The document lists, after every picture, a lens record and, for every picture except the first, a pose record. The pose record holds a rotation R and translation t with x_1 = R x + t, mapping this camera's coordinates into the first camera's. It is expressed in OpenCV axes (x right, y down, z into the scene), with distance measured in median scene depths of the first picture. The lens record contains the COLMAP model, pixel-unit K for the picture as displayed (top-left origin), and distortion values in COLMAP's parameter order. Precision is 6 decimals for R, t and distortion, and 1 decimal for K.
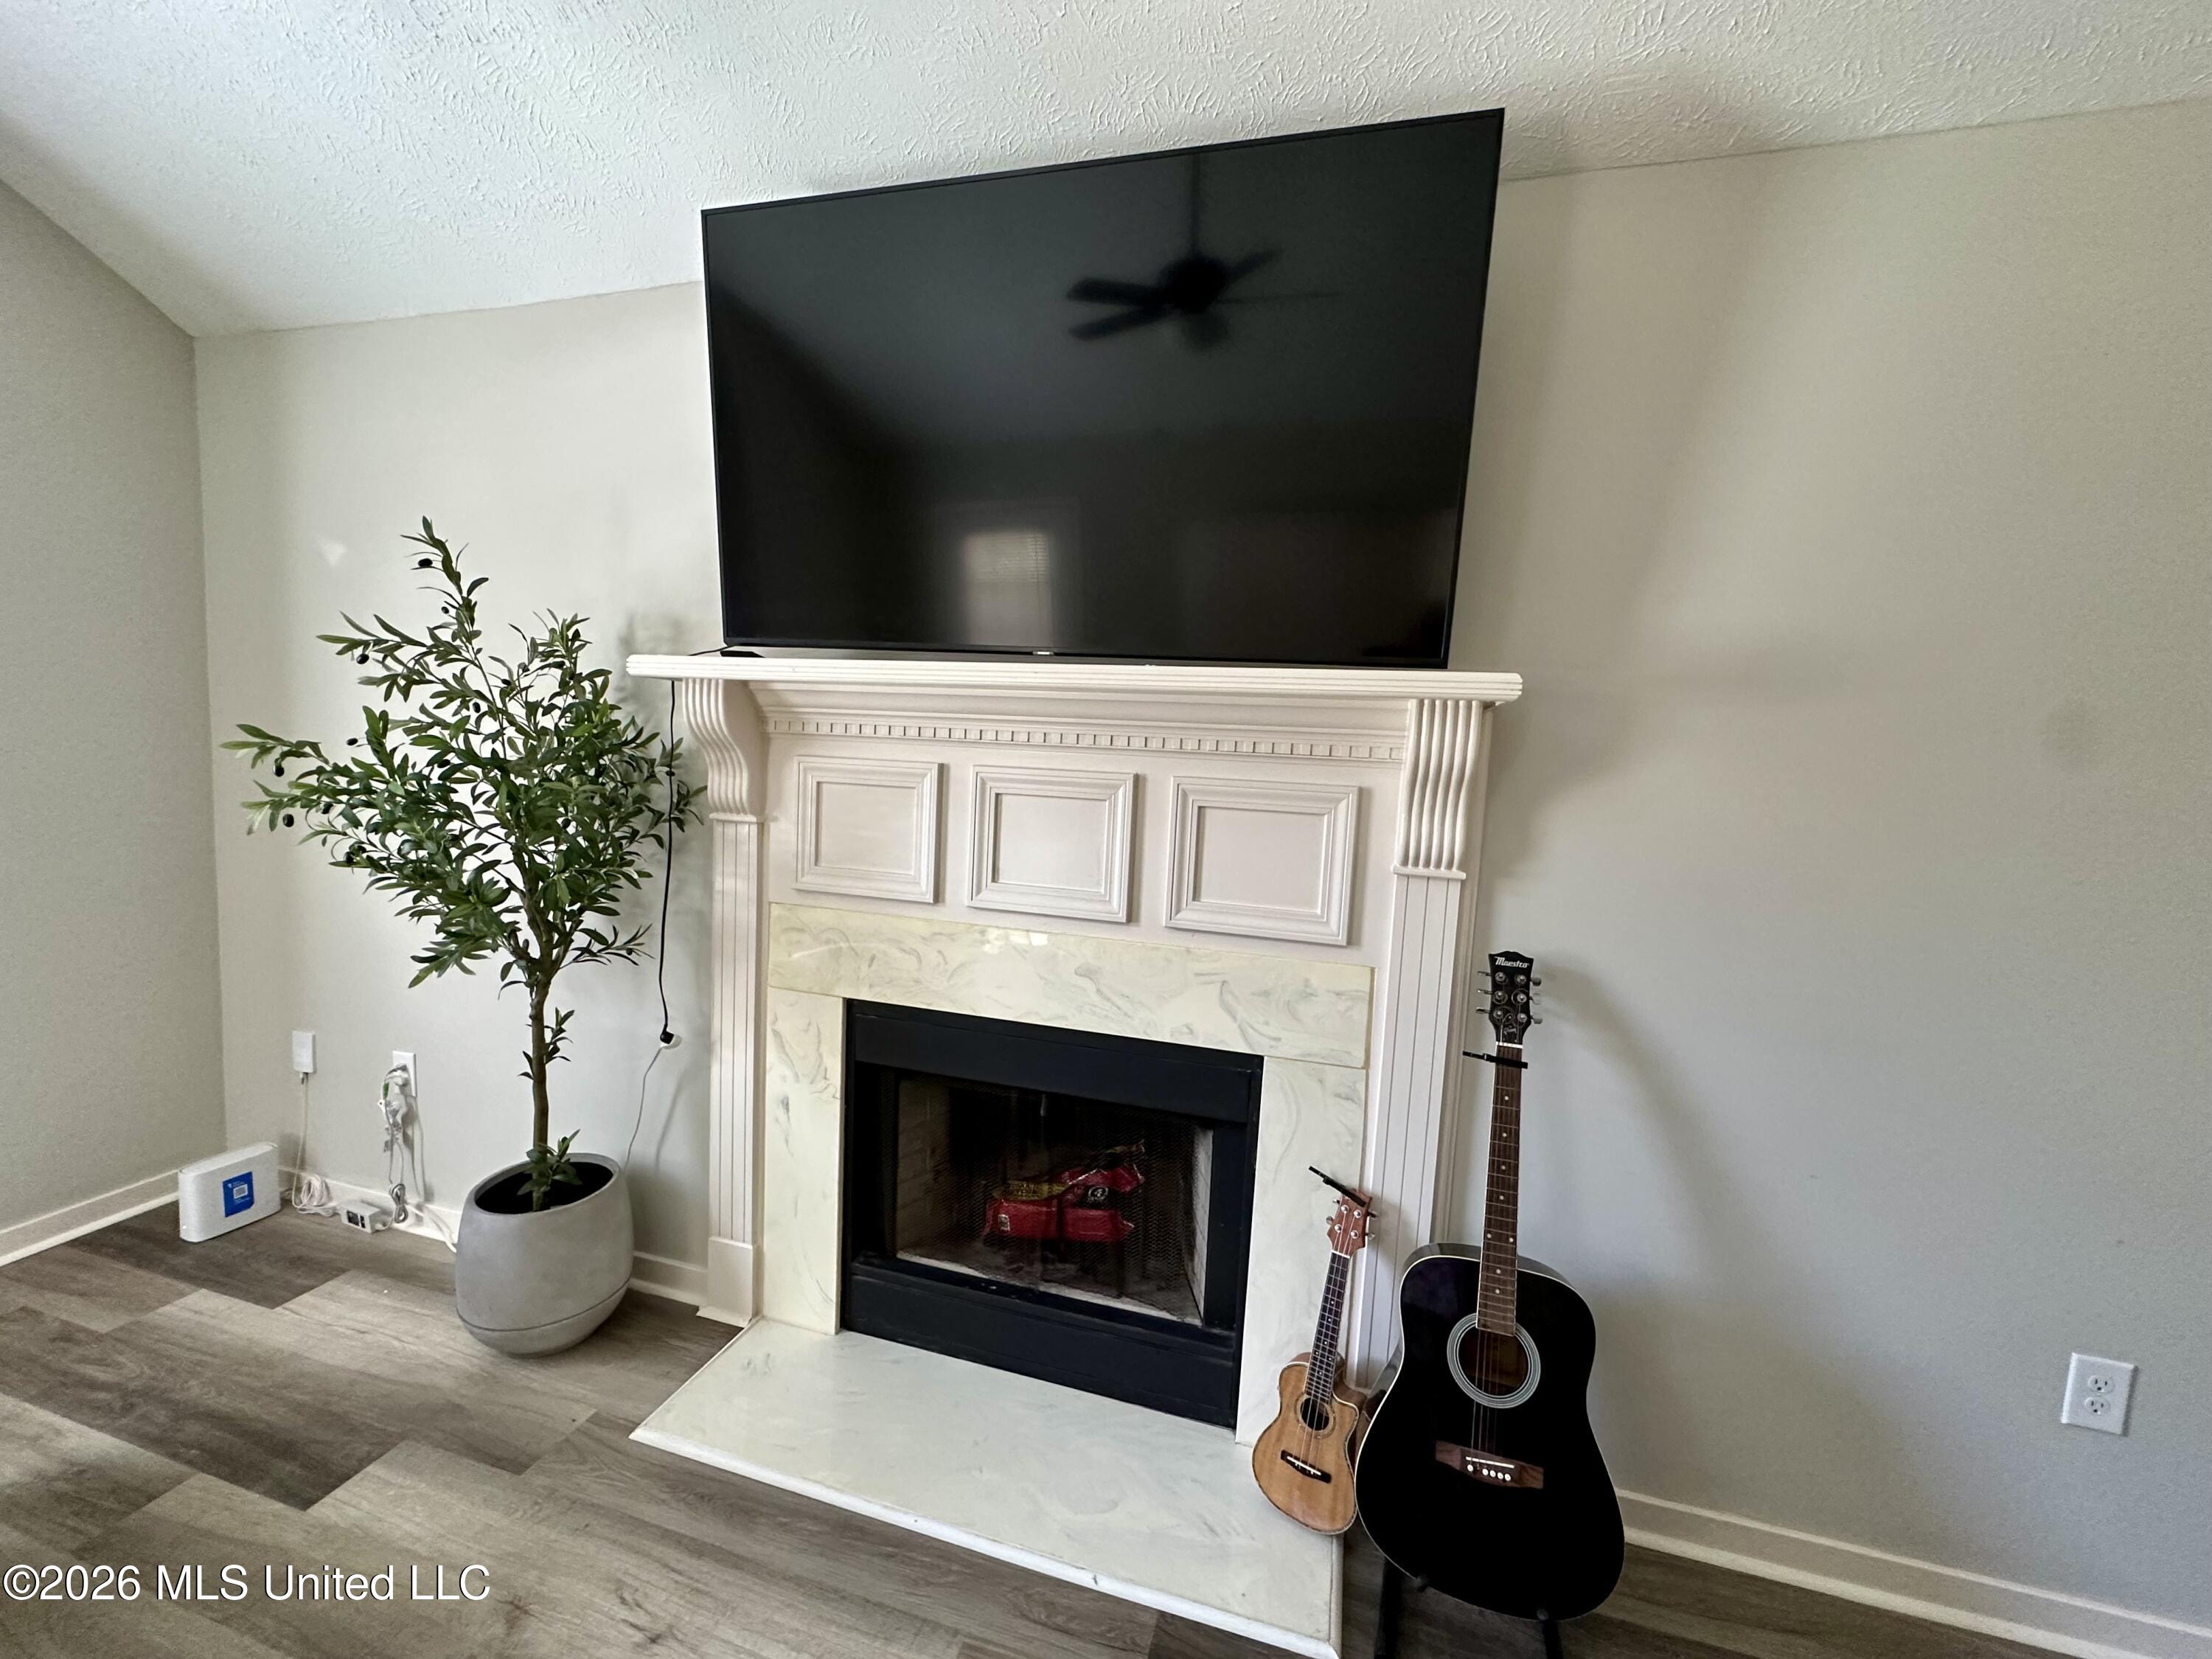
lens RADIAL K [[888.4, 0, 1104.2], [0, 888.4, 830.7], [0, 0, 1]] dist [-0.008996, 0.003128]
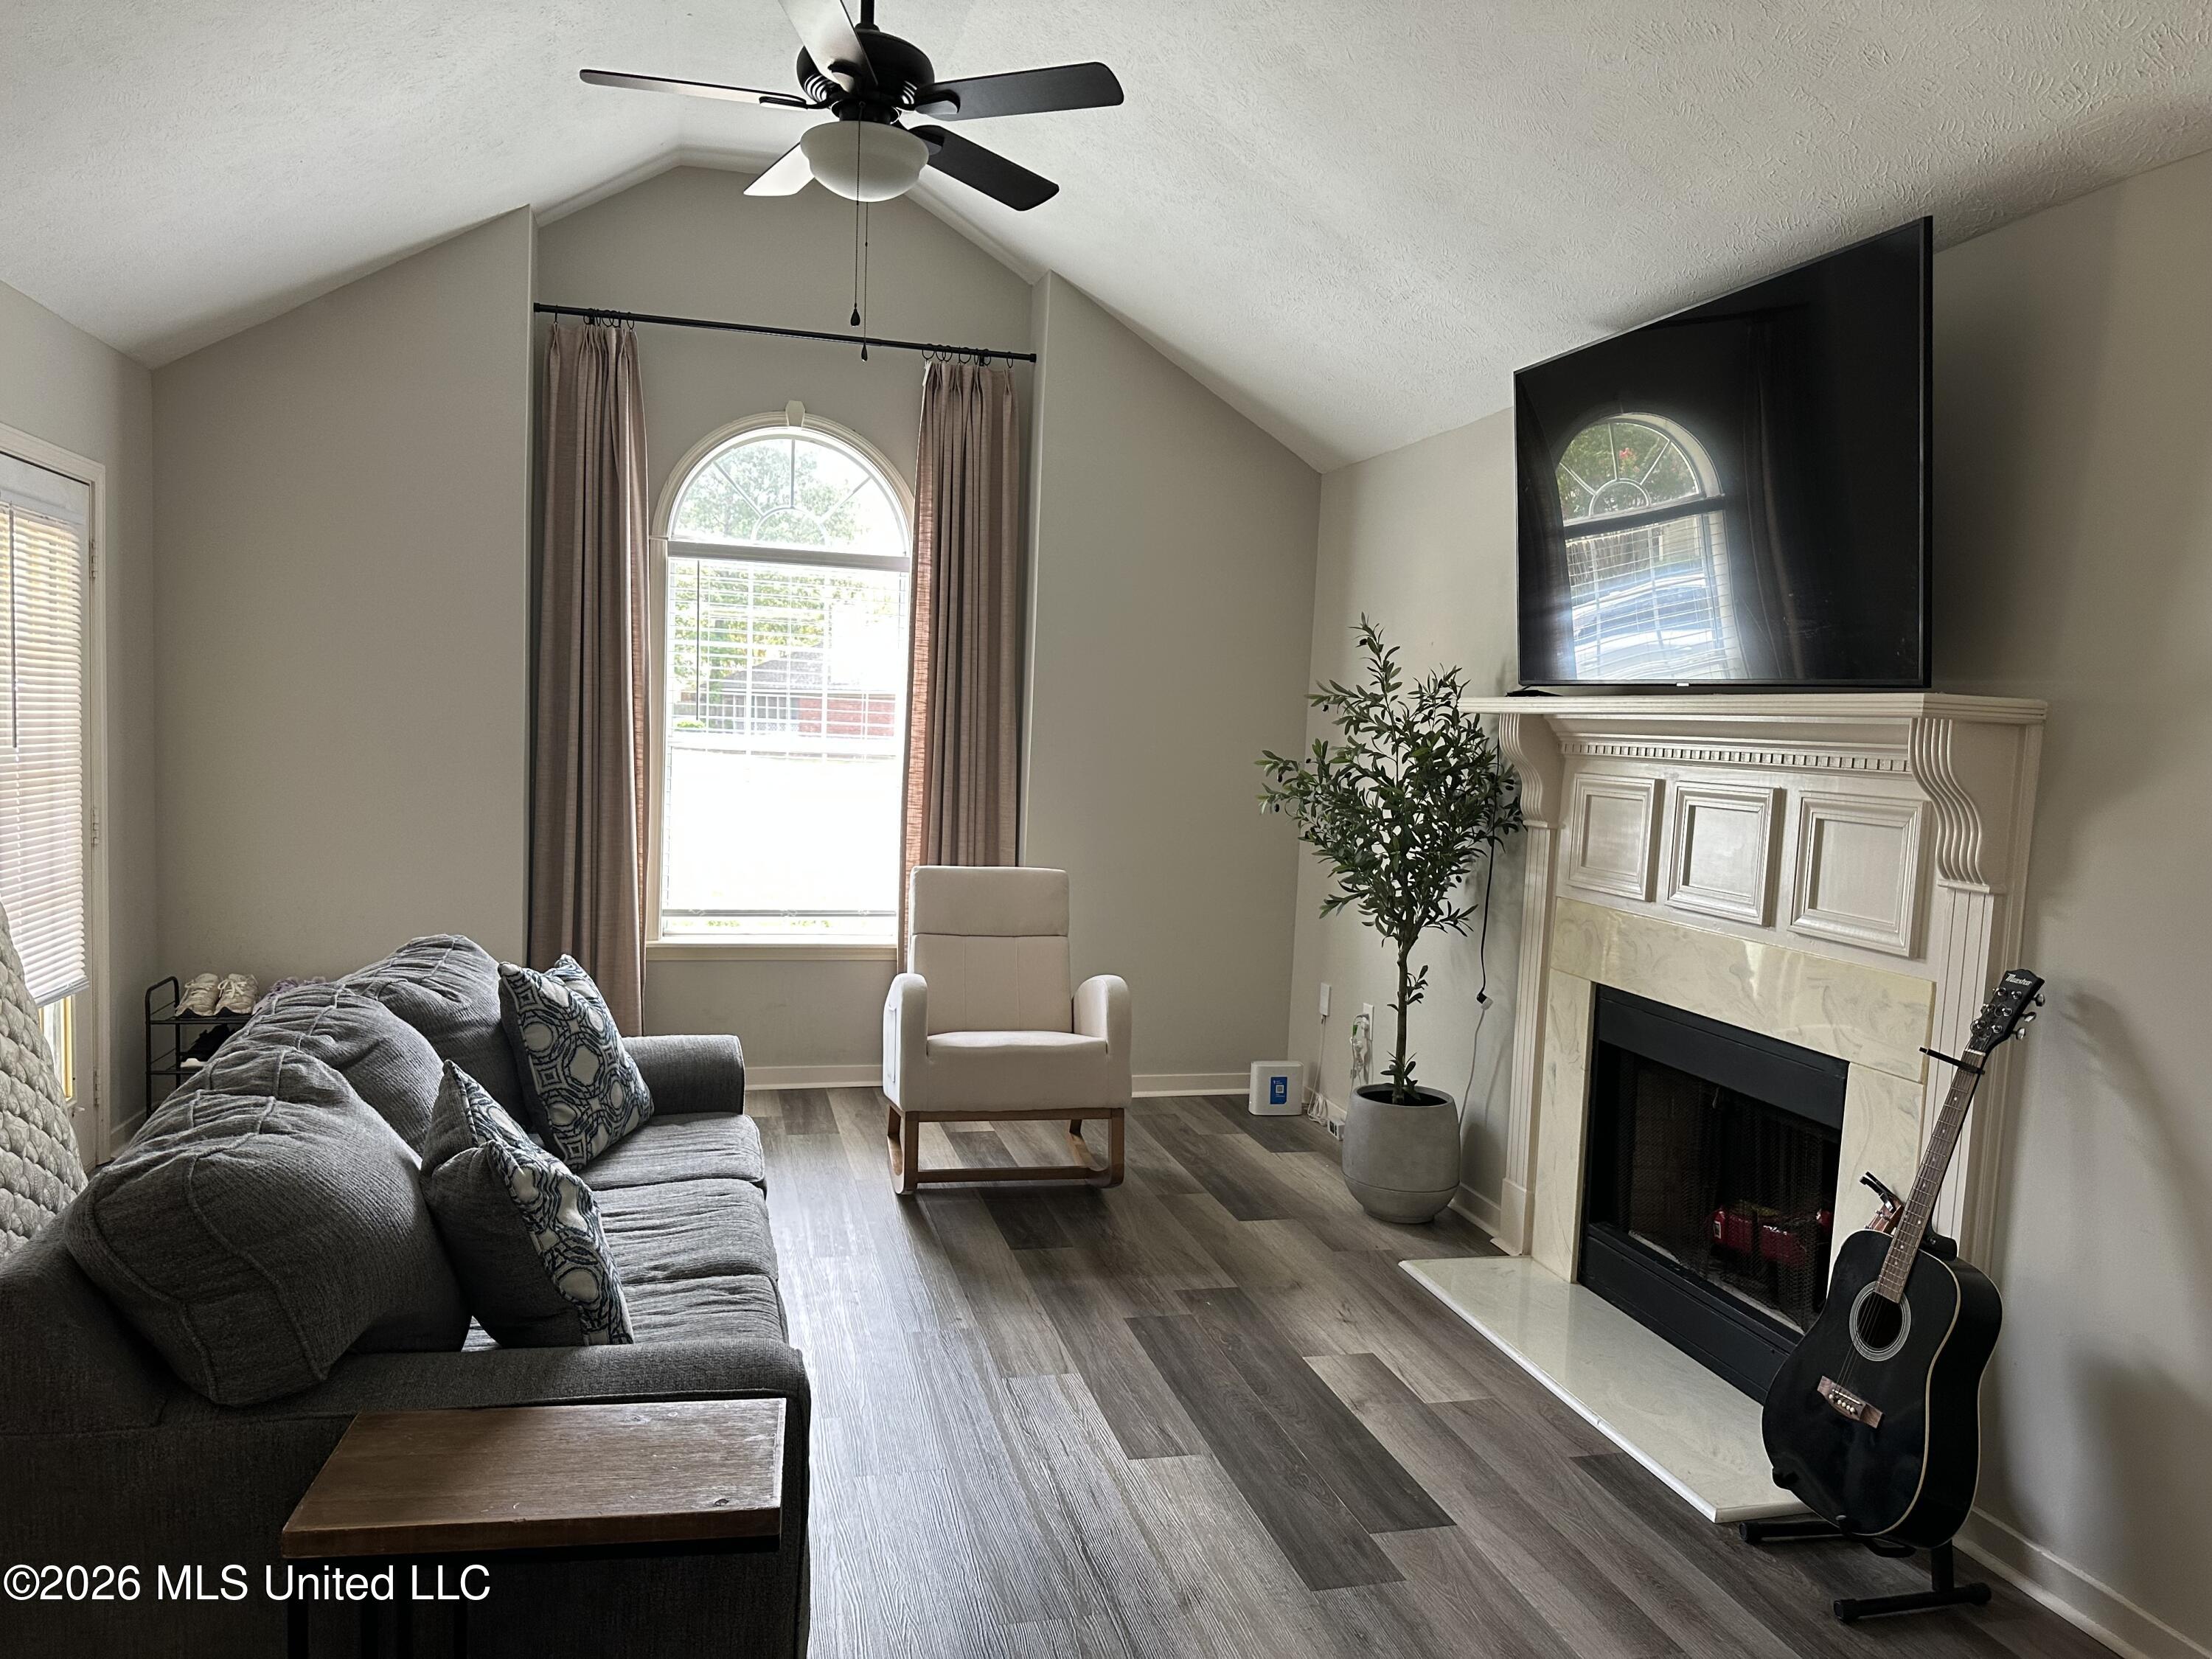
lens RADIAL K [[1555.8, 0, 1116.4], [0, 1555.8, 846.5], [0, 0, 1]] dist [0.140841, -0.166883]
pose [[0.517444, 0.045101, -0.854528, 1.171181], [-0.098639, 0.995097, -0.007209, 0.091695], [0.850013, 0.088020, 0.519356, -0.632190]]
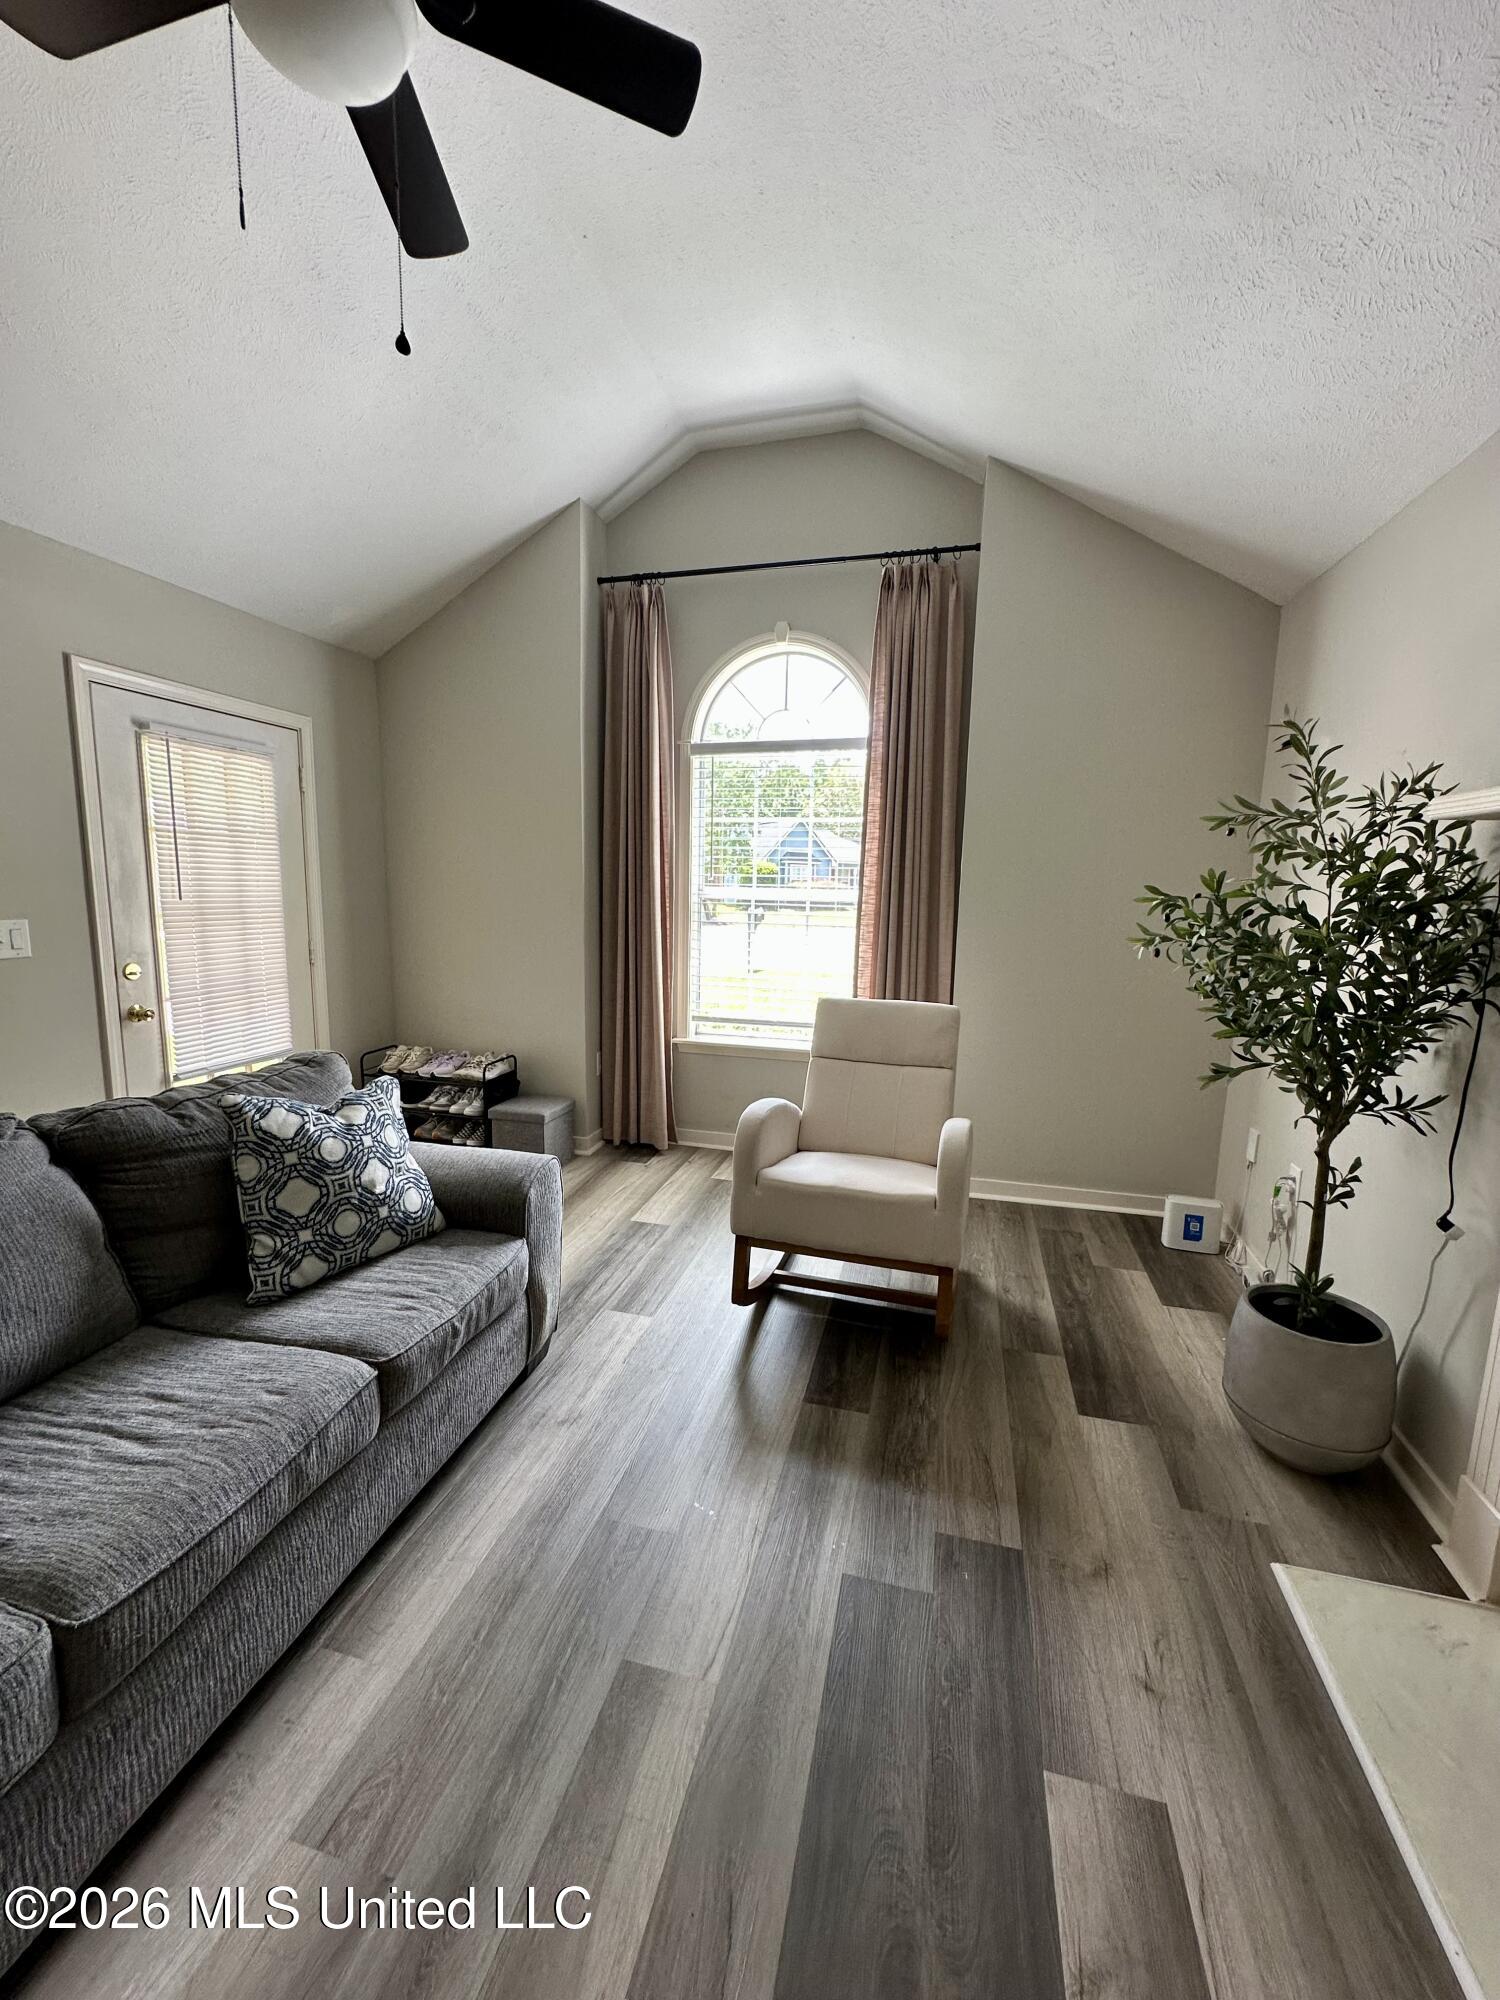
lens RADIAL K [[803.3, 0, 750.0], [0, 803.3, 1000.0], [0, 0, 1]] dist [-0.008996, 0.003128]
pose [[0.029312, 0.102957, -0.994254, 0.276784], [-0.110599, 0.988908, 0.099143, 0.006742], [0.993433, 0.107058, 0.040373, 0.257709]]
